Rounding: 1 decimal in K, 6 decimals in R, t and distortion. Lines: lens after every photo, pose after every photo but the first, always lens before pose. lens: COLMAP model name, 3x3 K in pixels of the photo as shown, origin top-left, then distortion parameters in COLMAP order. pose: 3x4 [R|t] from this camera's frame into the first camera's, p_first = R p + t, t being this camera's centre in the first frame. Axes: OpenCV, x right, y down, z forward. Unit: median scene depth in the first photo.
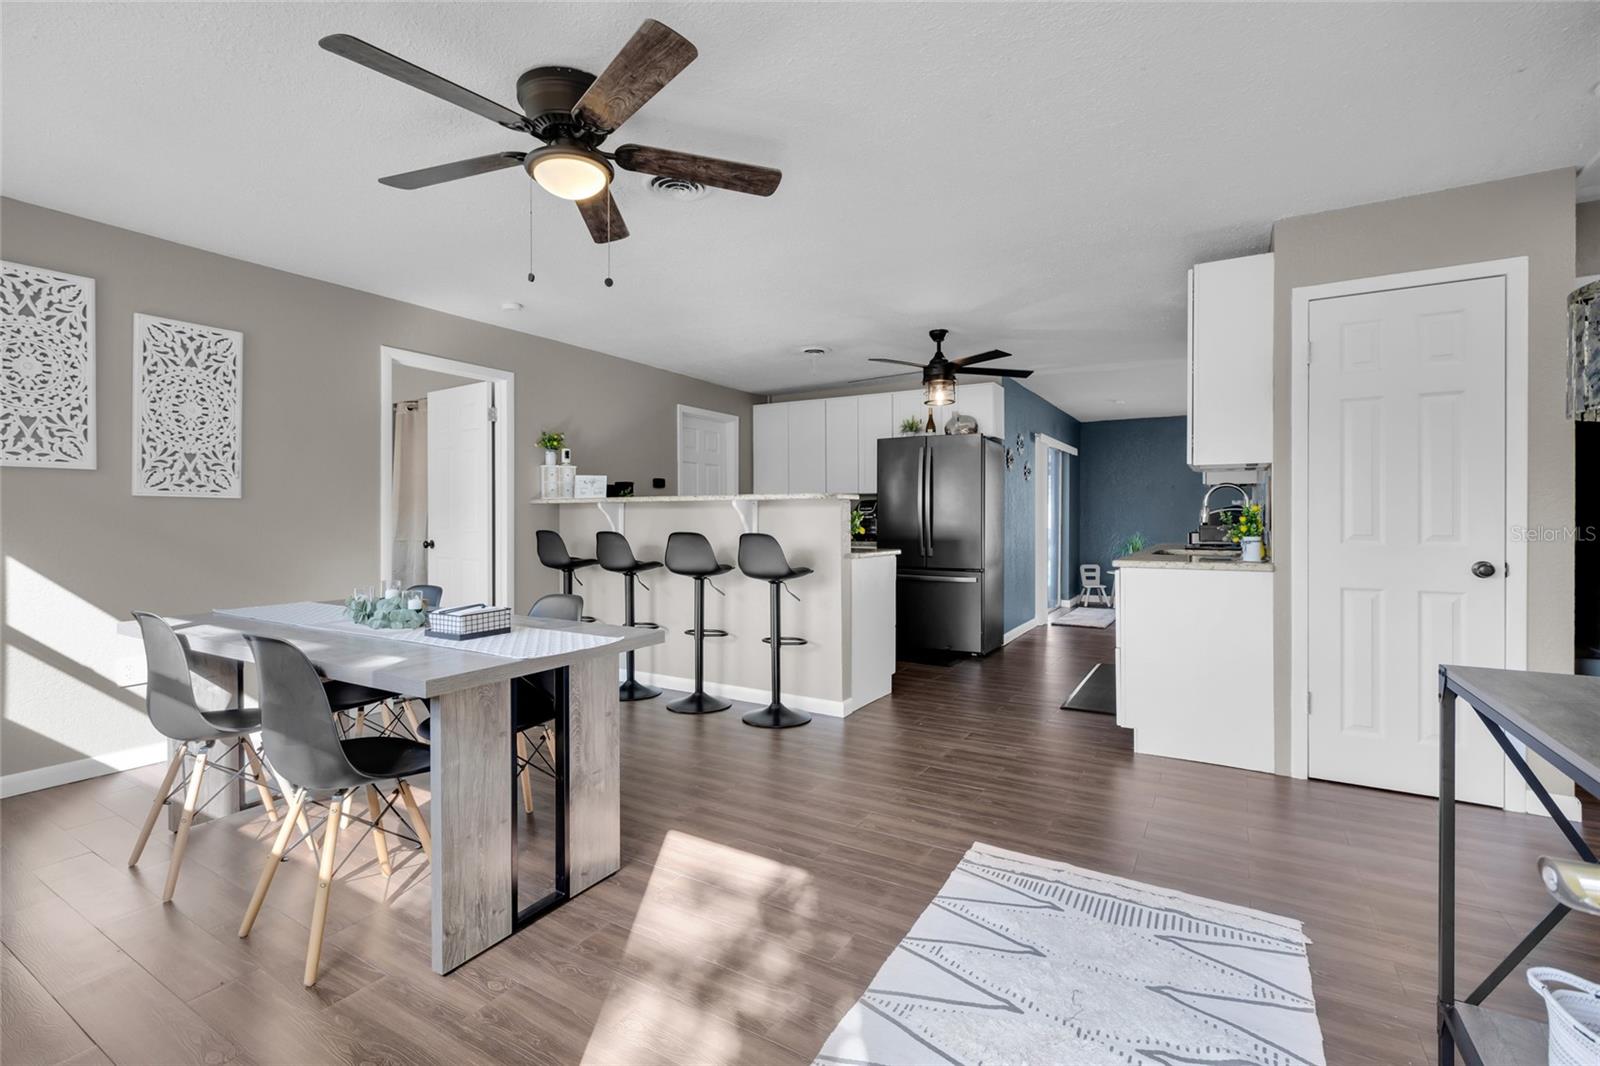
lens RADIAL K [[722.0, 0, 777.6], [0, 722.0, 510.9], [0, 0, 1]] dist [-0.001300, -0.000239]
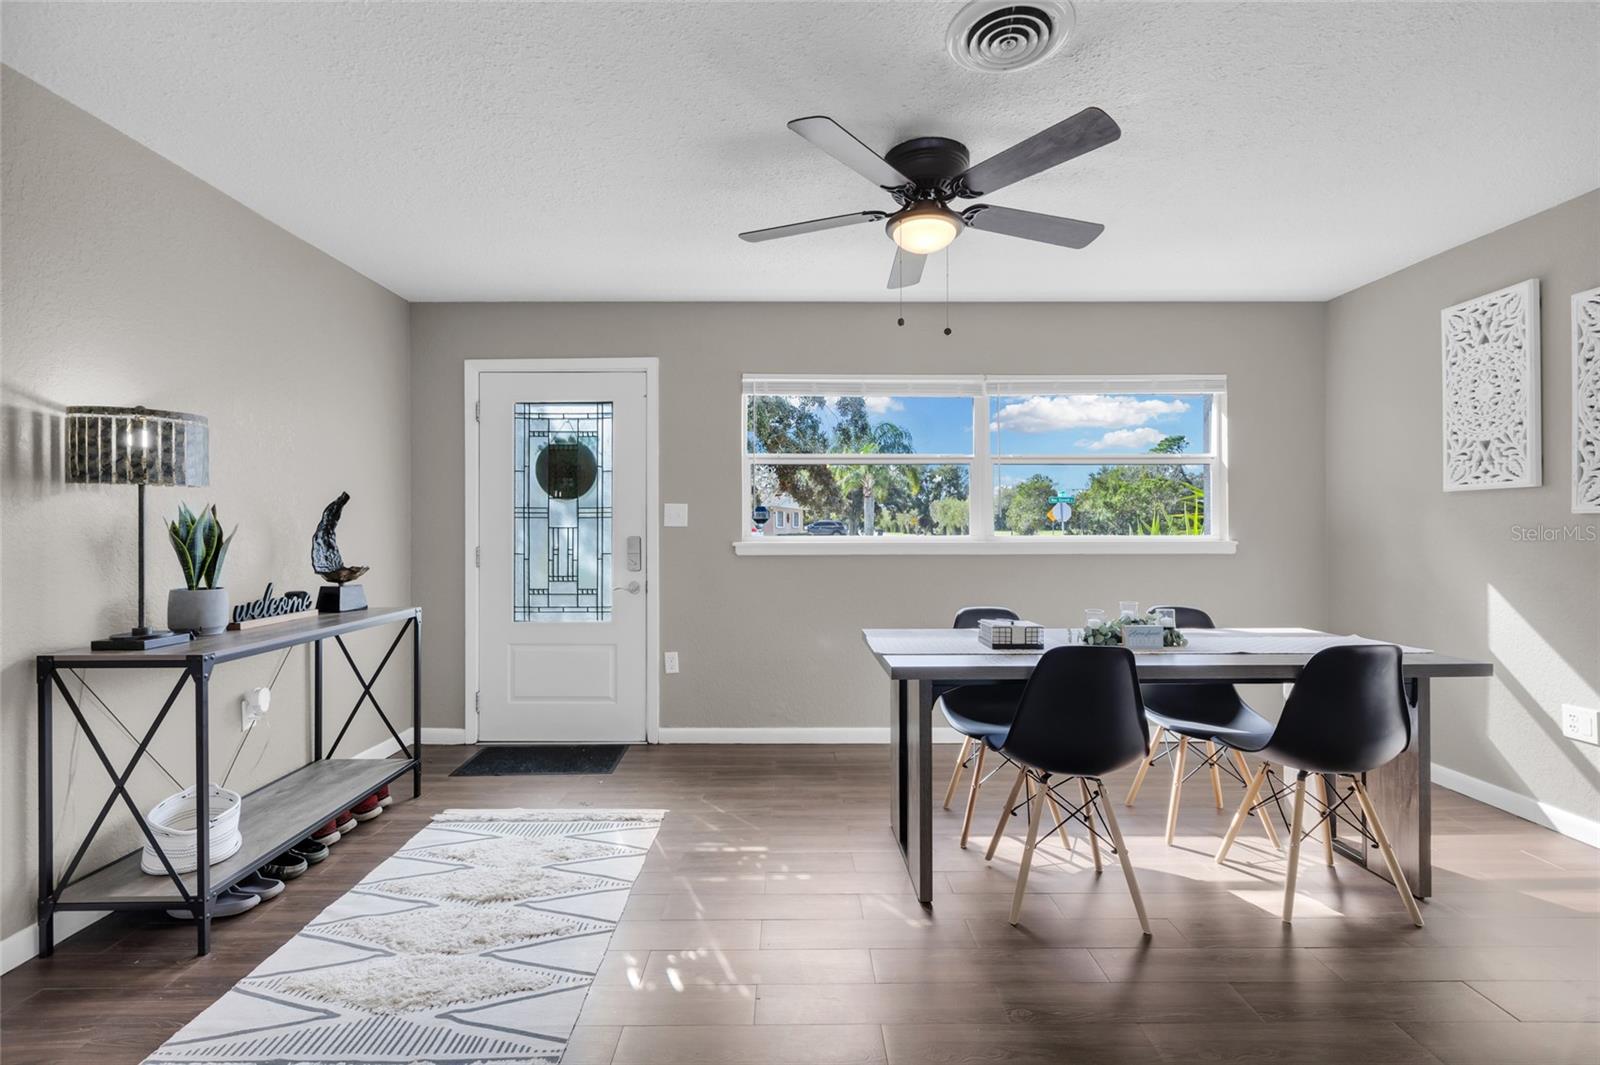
lens RADIAL K [[698.0, 0, 800.0], [0, 698.0, 532.5], [0, 0, 1]] dist [-0.020298, -0.000166]
pose [[-0.841977, 0.004684, -0.539492, 0.154014], [0.004950, 0.999987, 0.000958, -0.002205], [0.539490, -0.001864, -0.841990, 0.626130]]
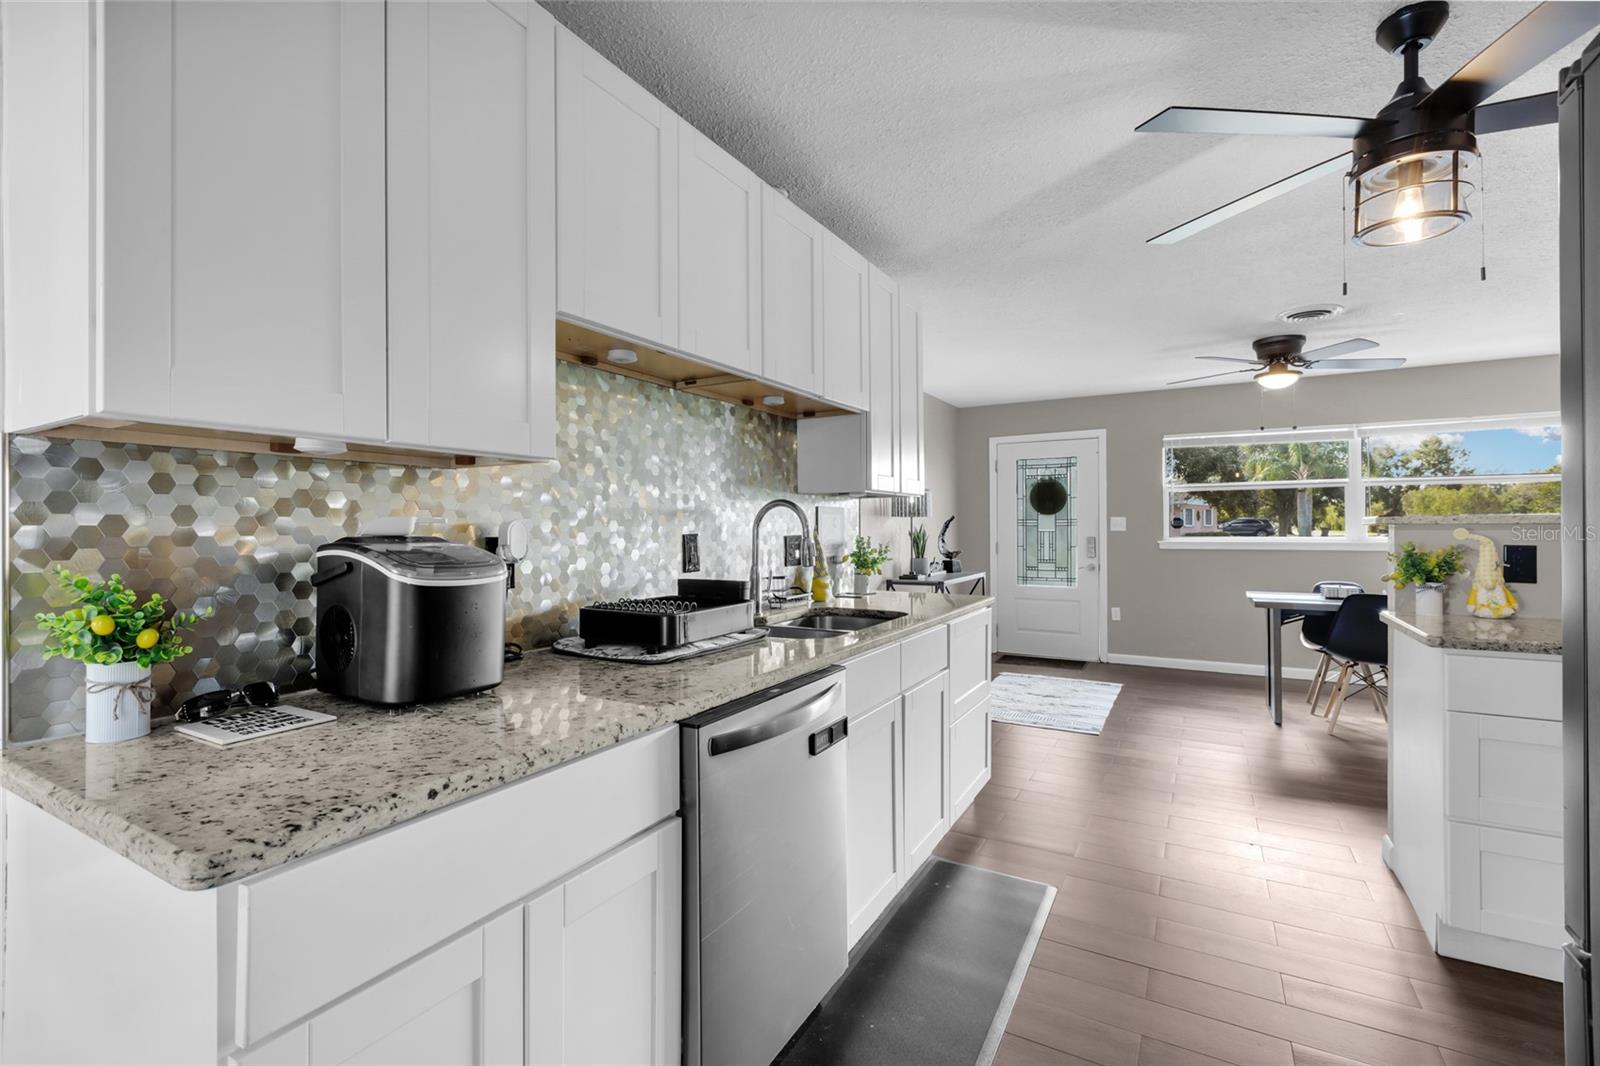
lens RADIAL K [[714.2, 0, 797.8], [0, 714.2, 527.5], [0, 0, 1]] dist [0.001456, -0.000403]
pose [[-0.999115, 0.005462, -0.041705, 0.418194], [0.005782, 0.999955, -0.007543, -0.007022], [0.041662, -0.007778, -0.999101, 1.058639]]
